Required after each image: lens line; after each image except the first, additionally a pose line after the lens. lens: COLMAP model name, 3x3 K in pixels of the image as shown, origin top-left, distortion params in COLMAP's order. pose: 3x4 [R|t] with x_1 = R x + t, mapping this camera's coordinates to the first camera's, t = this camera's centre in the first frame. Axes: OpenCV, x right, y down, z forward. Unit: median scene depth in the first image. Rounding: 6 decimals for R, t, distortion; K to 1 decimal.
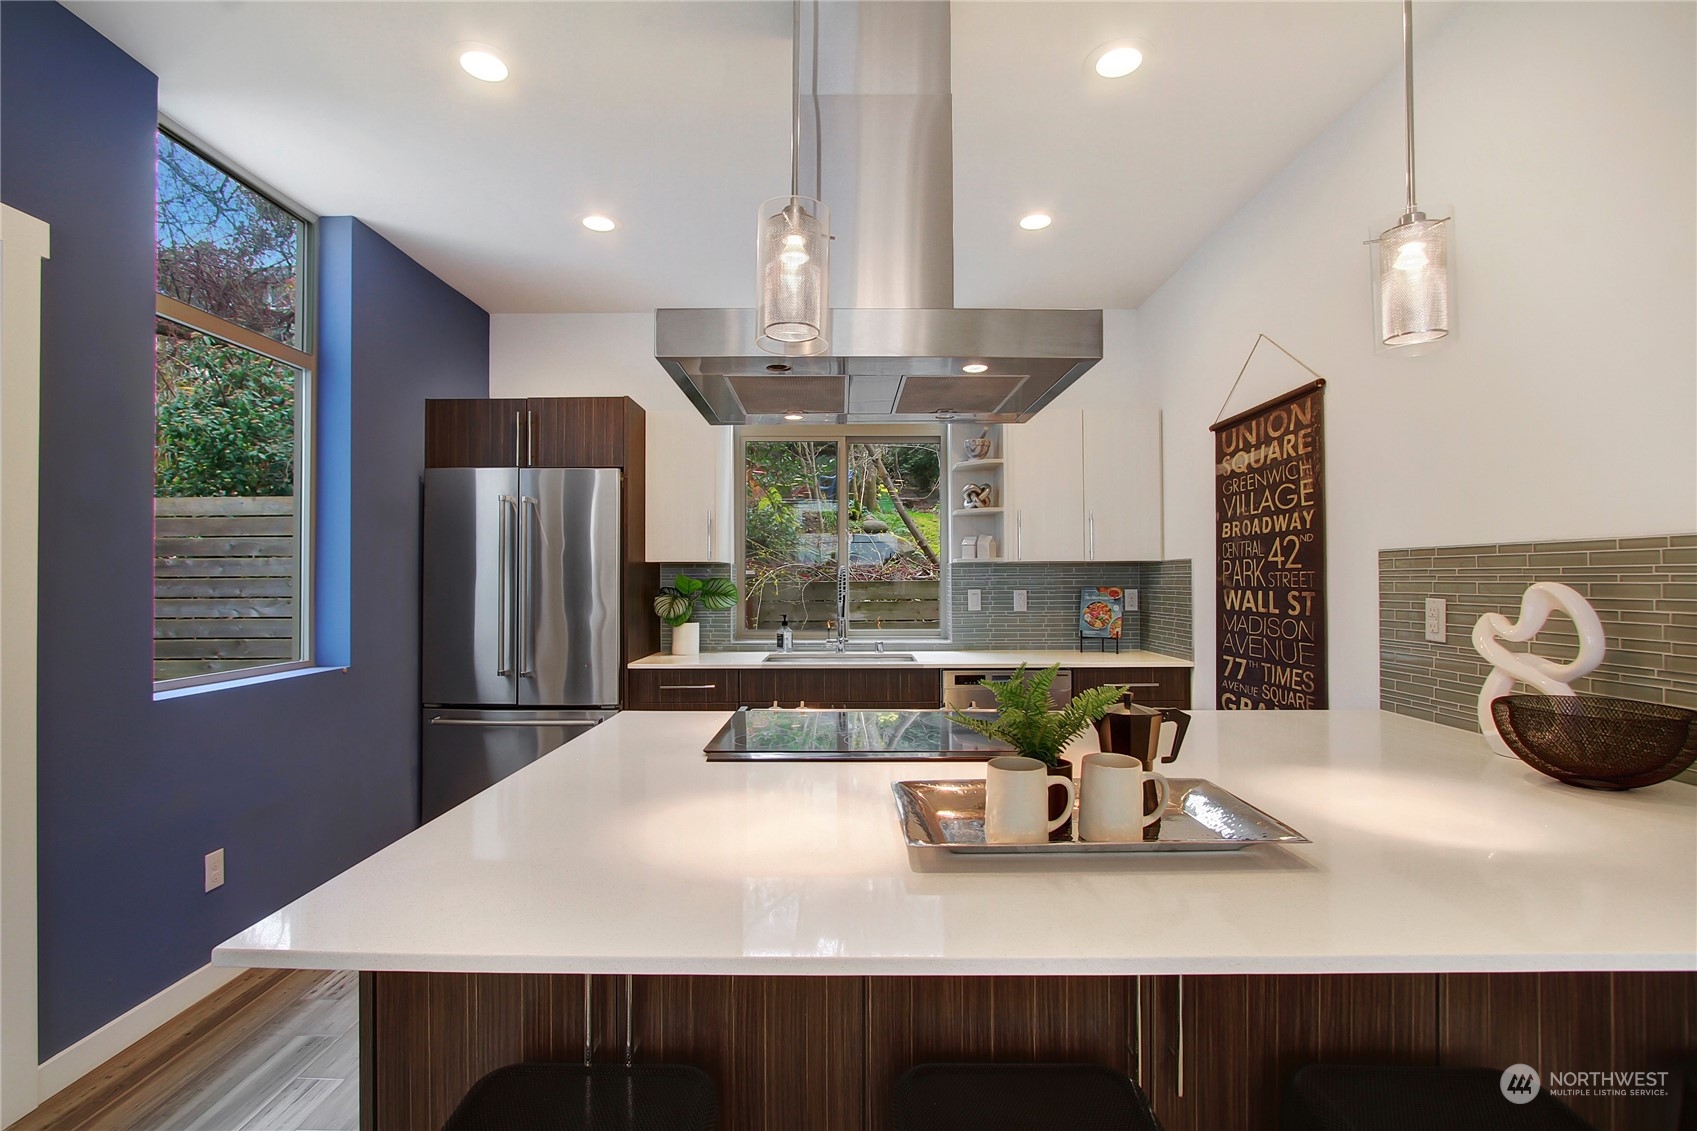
lens RADIAL K [[796.9, 0, 841.6], [0, 796.9, 566.6], [0, 0, 1]] dist [-0.015961, 0.001440]
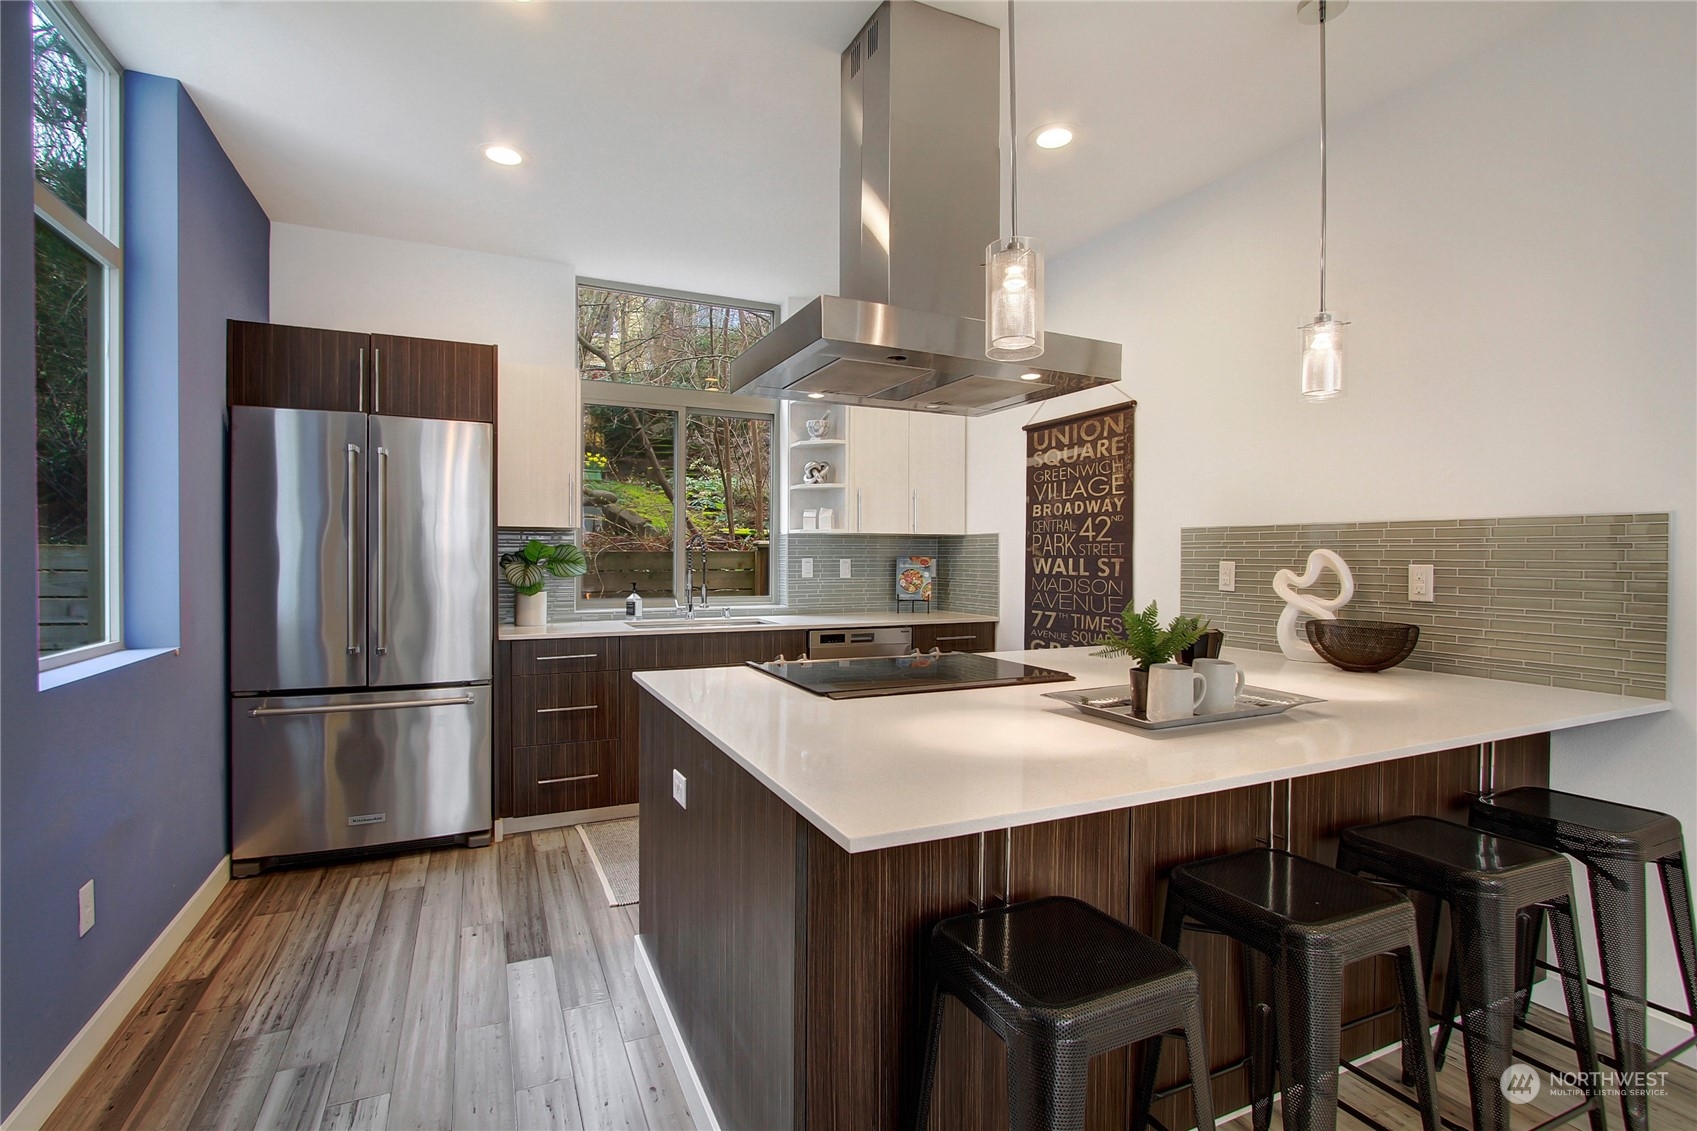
lens RADIAL K [[801.8, 0, 852.9], [0, 801.8, 561.0], [0, 0, 1]] dist [-0.017689, 0.000586]
pose [[0.898862, 0.003541, 0.438217, -0.377323], [-0.013768, 0.999702, 0.020162, 0.013879], [-0.438015, -0.024156, 0.898643, -0.018075]]
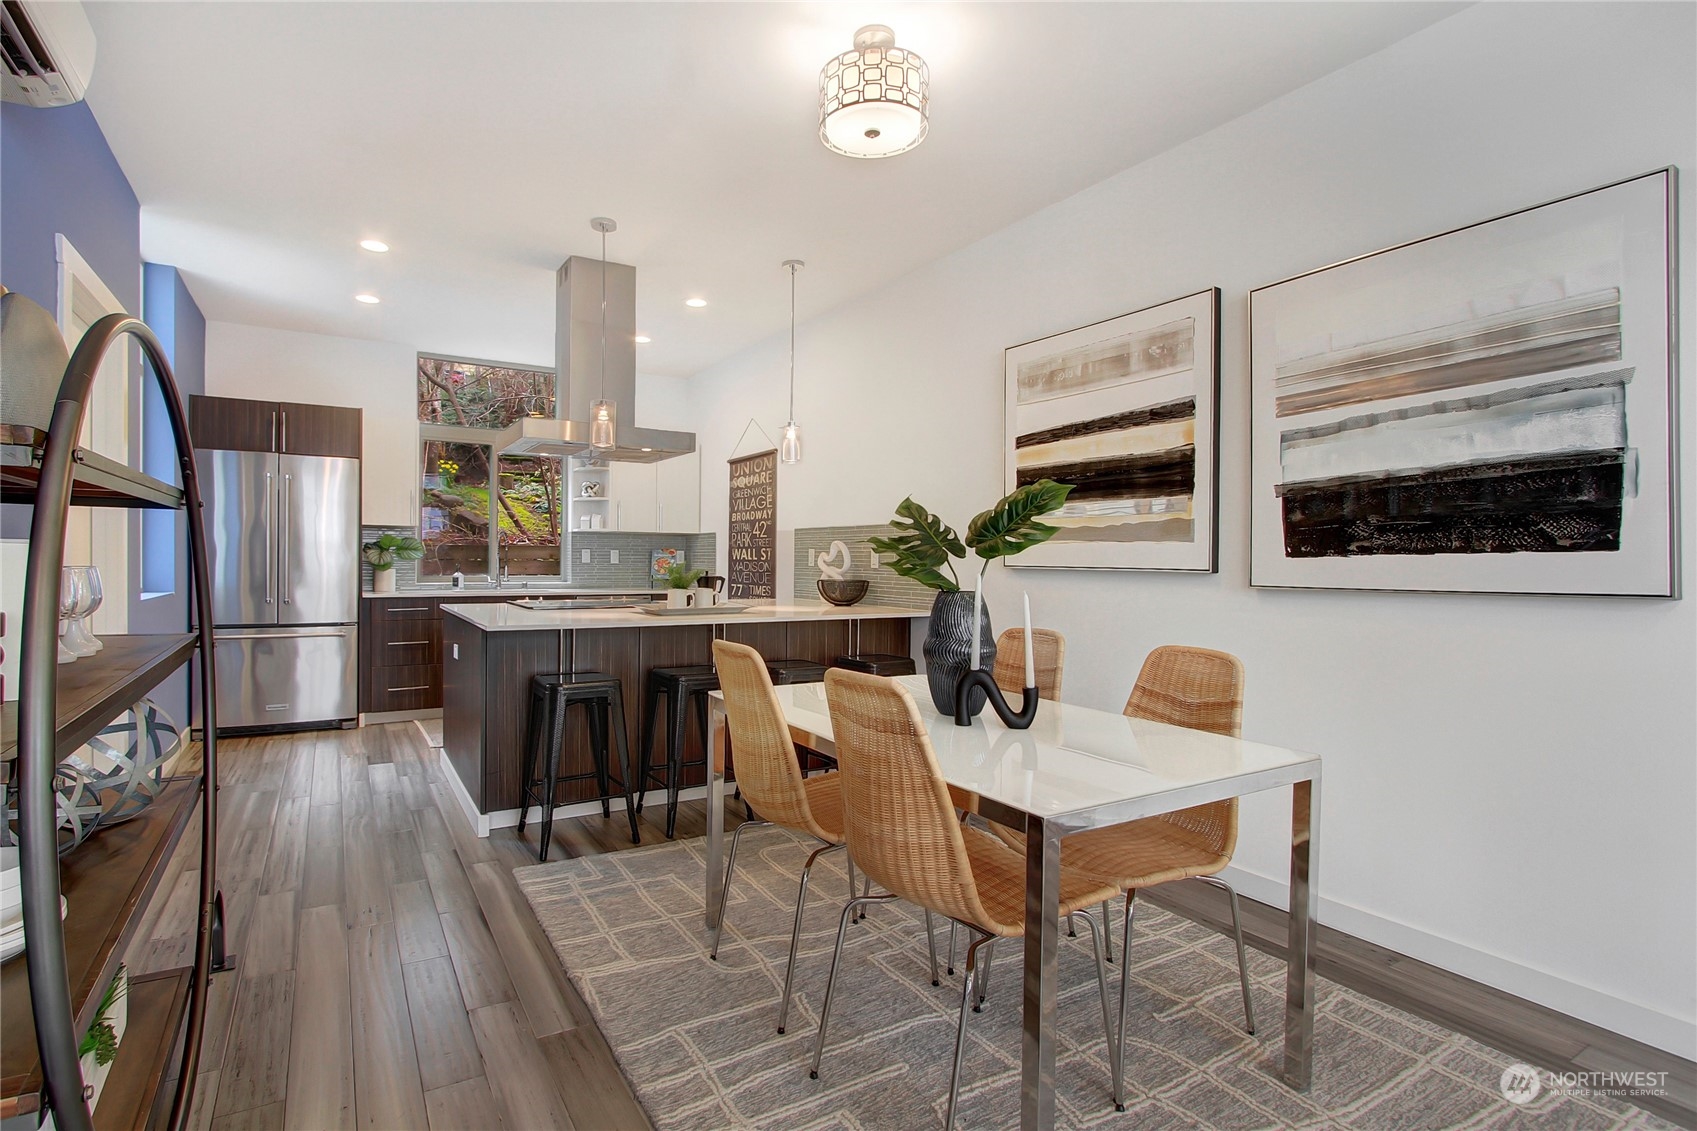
lens RADIAL K [[820.4, 0, 804.8], [0, 820.4, 562.4], [0, 0, 1]] dist [-0.023210, 0.000923]
pose [[0.856699, 0.008145, 0.515752, -0.425849], [-0.018855, 0.999702, 0.015531, 0.031726], [-0.515471, -0.023030, 0.856597, -0.859072]]
